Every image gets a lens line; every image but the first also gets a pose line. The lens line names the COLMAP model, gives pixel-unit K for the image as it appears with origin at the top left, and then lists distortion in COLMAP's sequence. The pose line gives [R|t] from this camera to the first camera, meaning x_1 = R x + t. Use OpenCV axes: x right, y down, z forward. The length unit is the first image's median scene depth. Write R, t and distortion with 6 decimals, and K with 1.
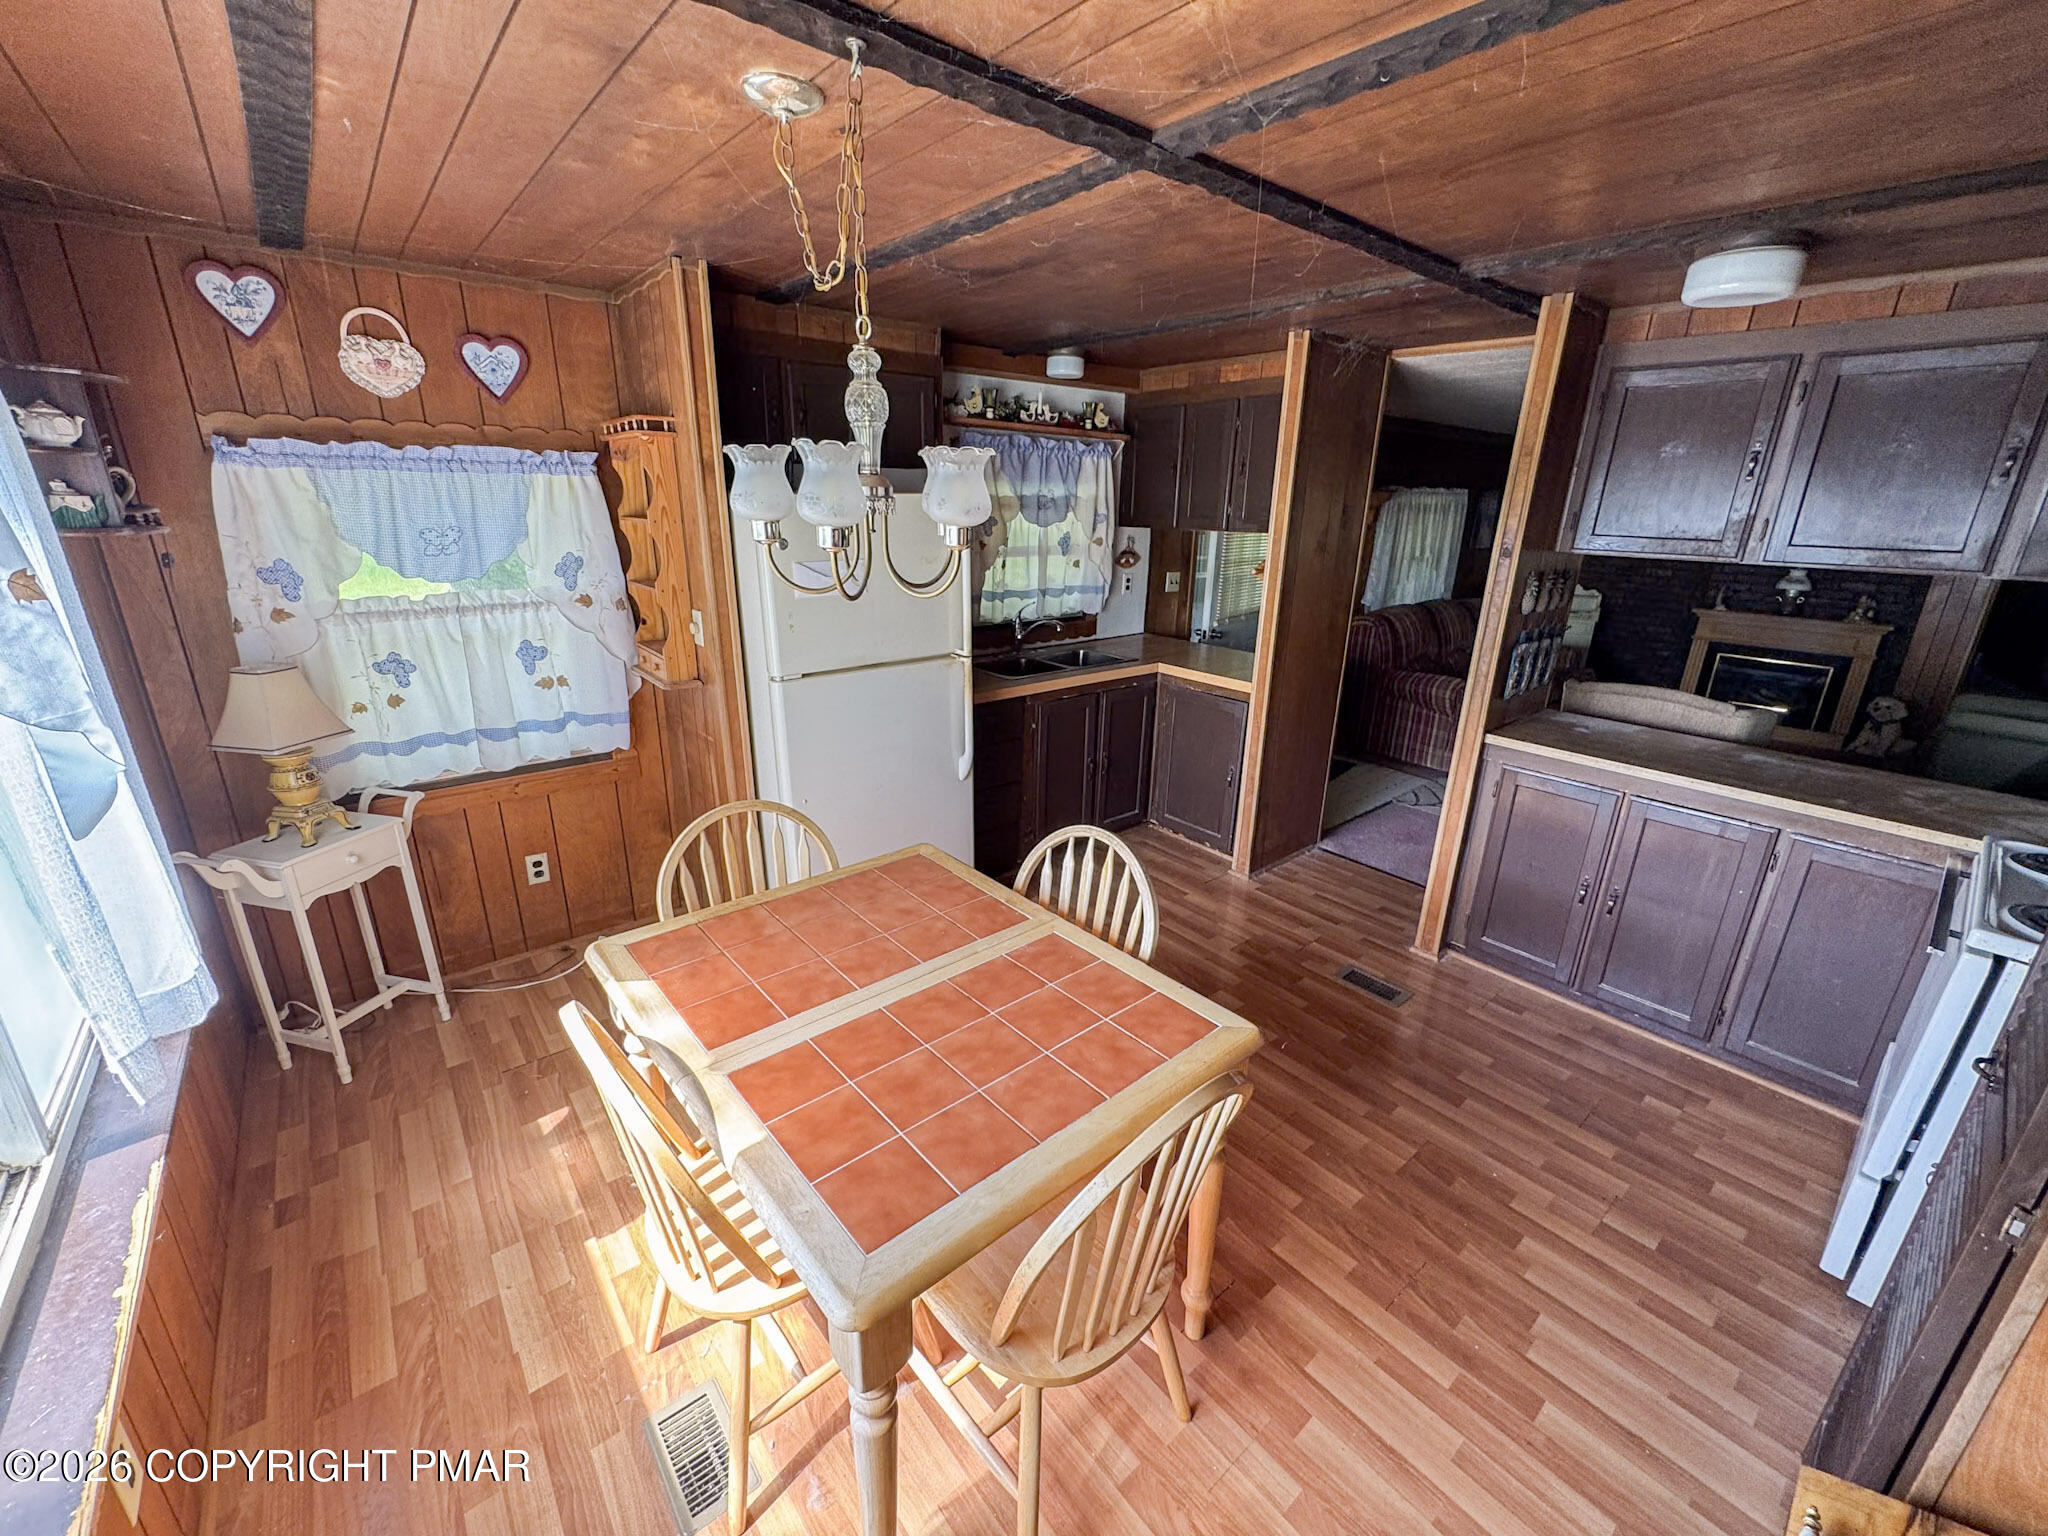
lens RADIAL K [[826.0, 0, 1021.2], [0, 826.0, 768.4], [0, 0, 1]] dist [-0.002720, 0.000433]
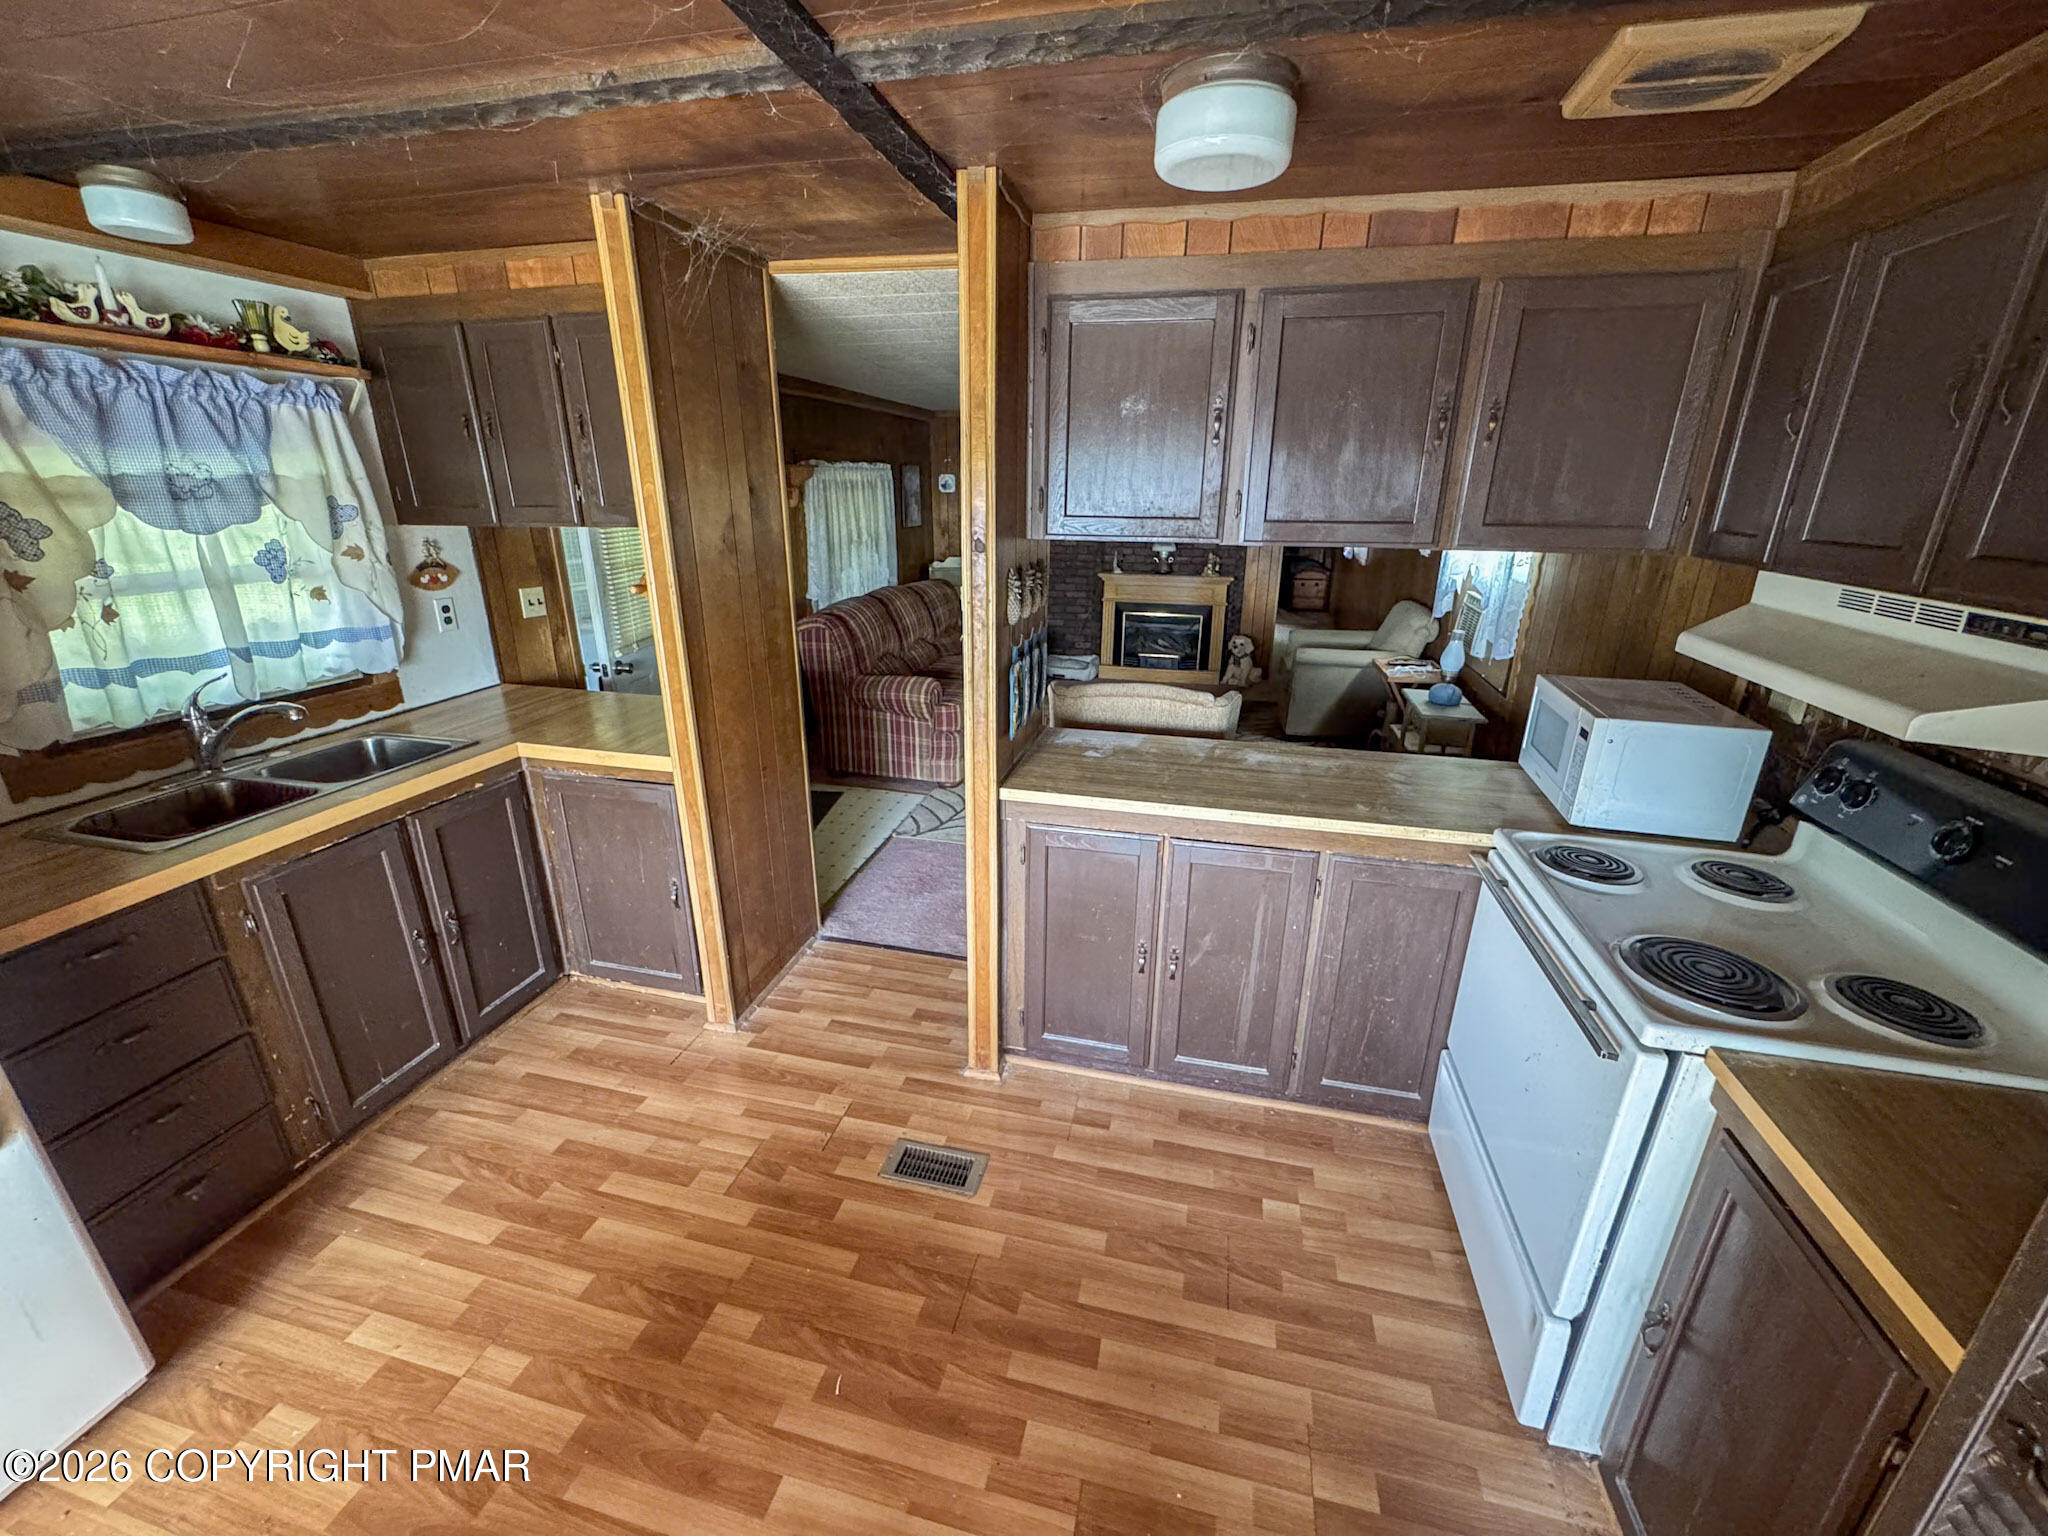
lens RADIAL K [[826.0, 0, 1024.5], [0, 826.0, 767.4], [0, 0, 1]] dist [-0.002720, 0.000433]
pose [[0.803296, -0.208082, 0.558048, 0.129439], [0.195639, 0.977179, 0.082749, -0.090079], [-0.562531, 0.042704, 0.825673, 0.283543]]
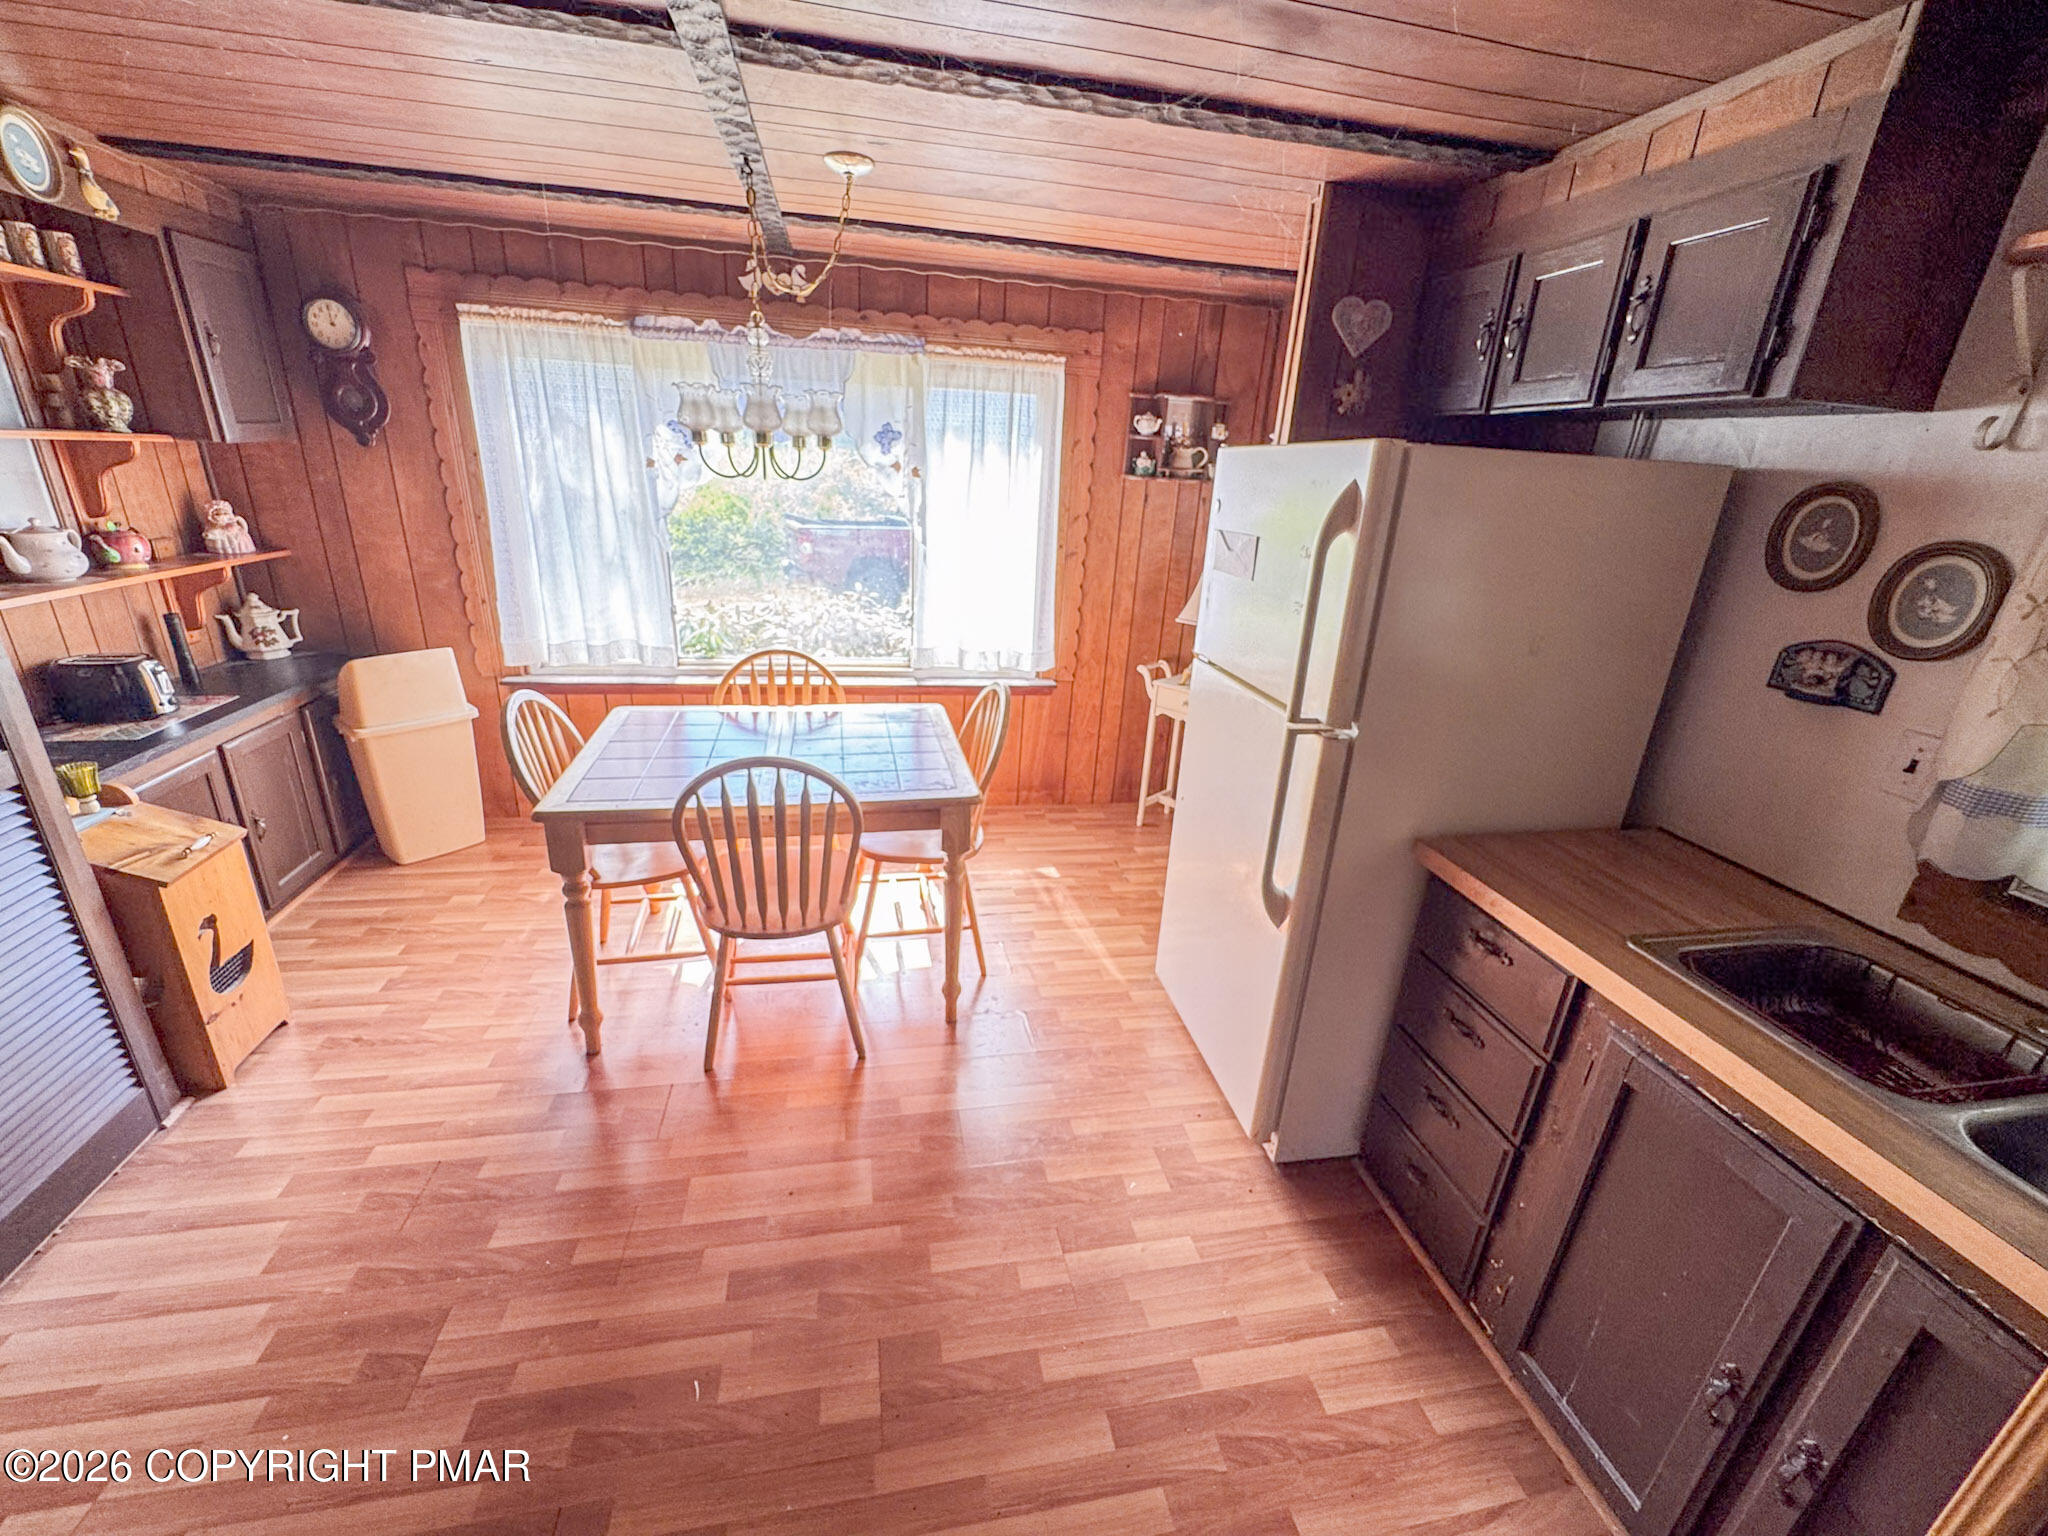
lens RADIAL K [[826.0, 0, 1015.8], [0, 826.0, 766.5], [0, 0, 1]] dist [-0.002720, 0.000433]
pose [[-0.480444, 0.266716, -0.835485, 0.405366], [-0.342831, 0.819722, 0.458828, -0.240157], [0.807243, 0.506871, -0.302392, 0.805083]]
